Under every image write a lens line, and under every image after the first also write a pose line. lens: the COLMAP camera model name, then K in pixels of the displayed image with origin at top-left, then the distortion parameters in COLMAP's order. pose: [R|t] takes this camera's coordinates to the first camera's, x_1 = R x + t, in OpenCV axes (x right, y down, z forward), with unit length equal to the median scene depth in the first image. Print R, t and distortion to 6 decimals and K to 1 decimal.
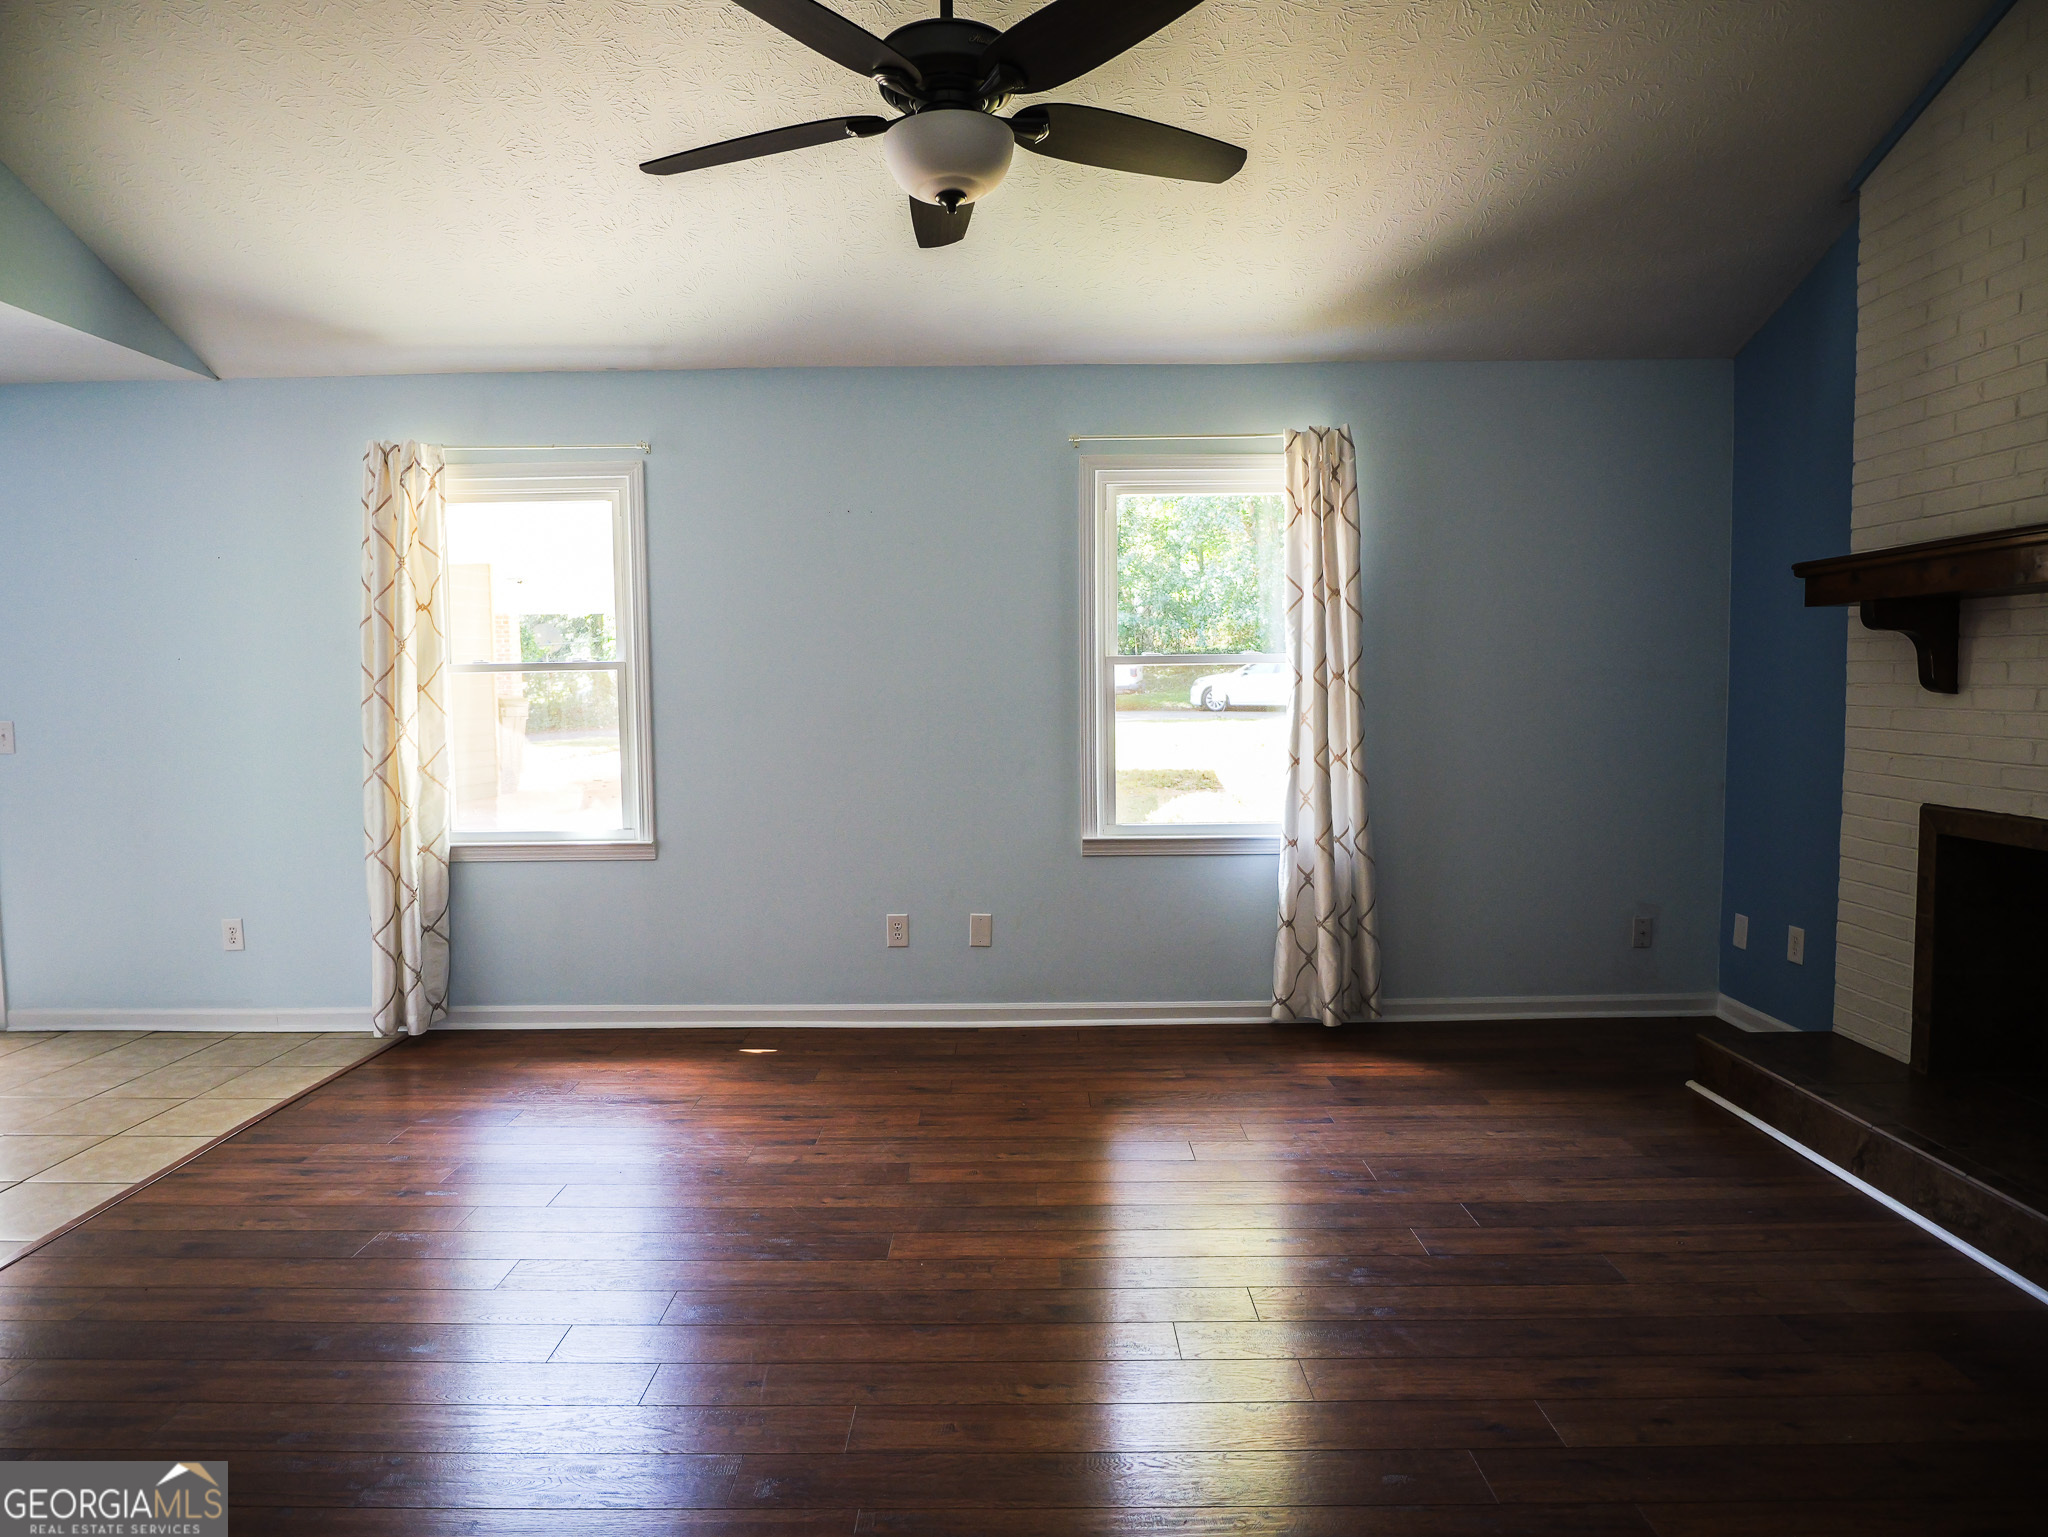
lens RADIAL K [[1228.5, 0, 1011.4], [0, 1228.5, 763.2], [0, 0, 1]] dist [-0.026801, 0.014180]
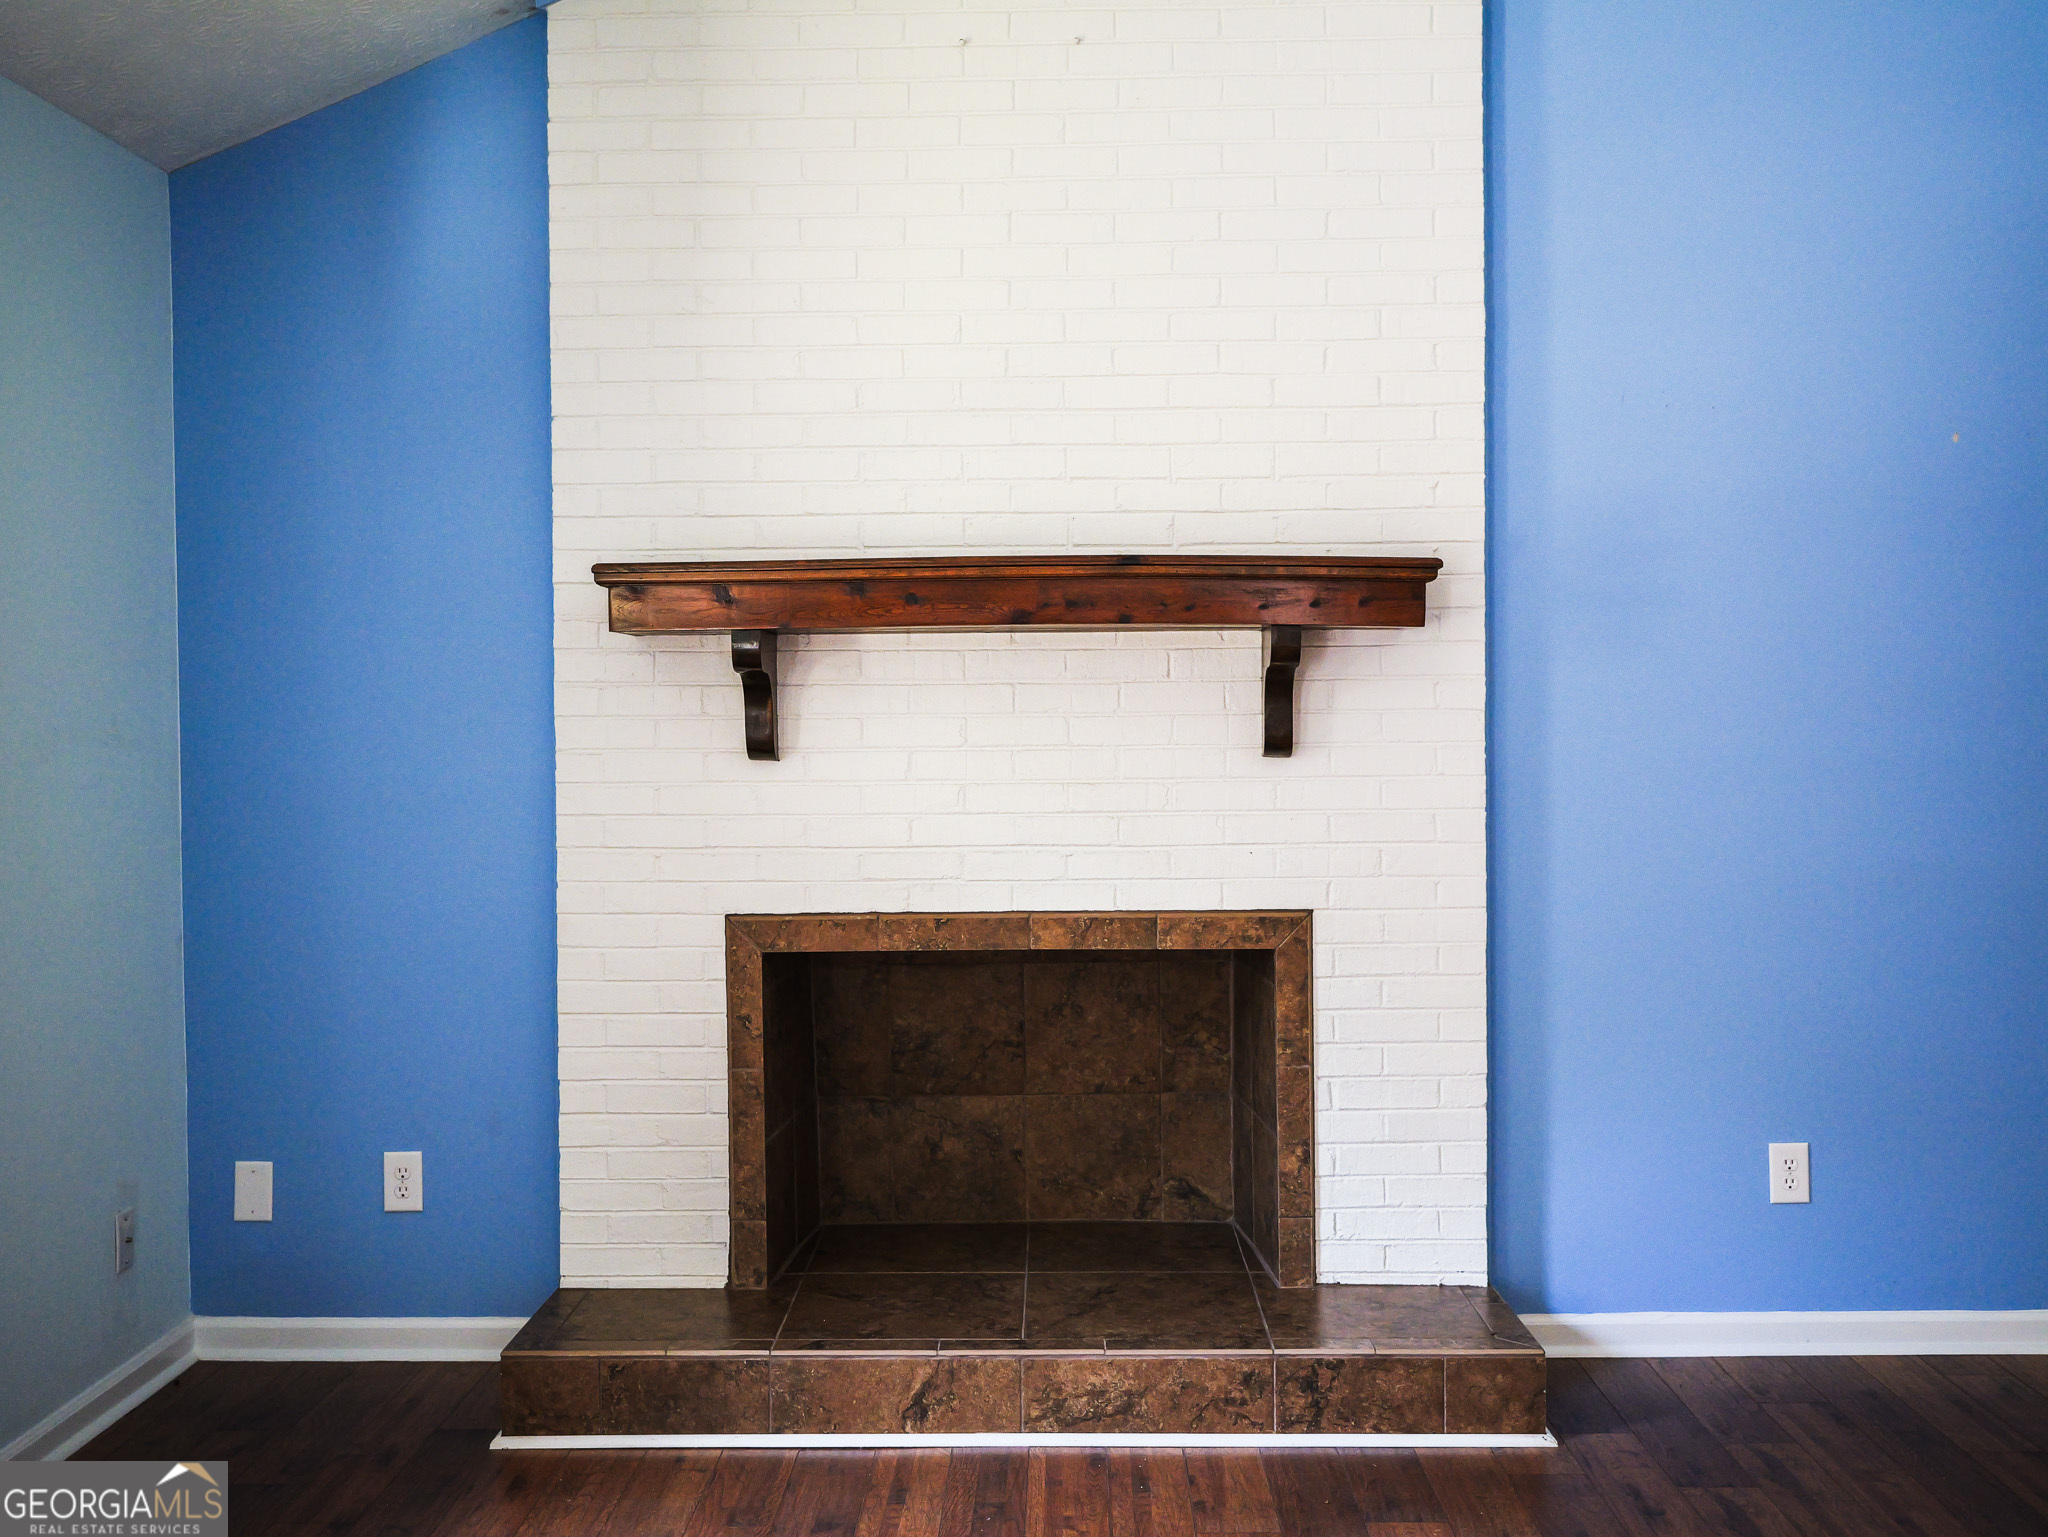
lens RADIAL K [[2127.4, 0, 1024.0], [0, 2127.4, 768.5], [0, 0, 1]] dist [0.000147, -0.005414]
pose [[0.006887, -0.017053, 0.999831, -0.495875], [0.078009, 0.996817, 0.016464, -0.059543], [-0.996929, 0.077882, 0.008196, 0.804521]]
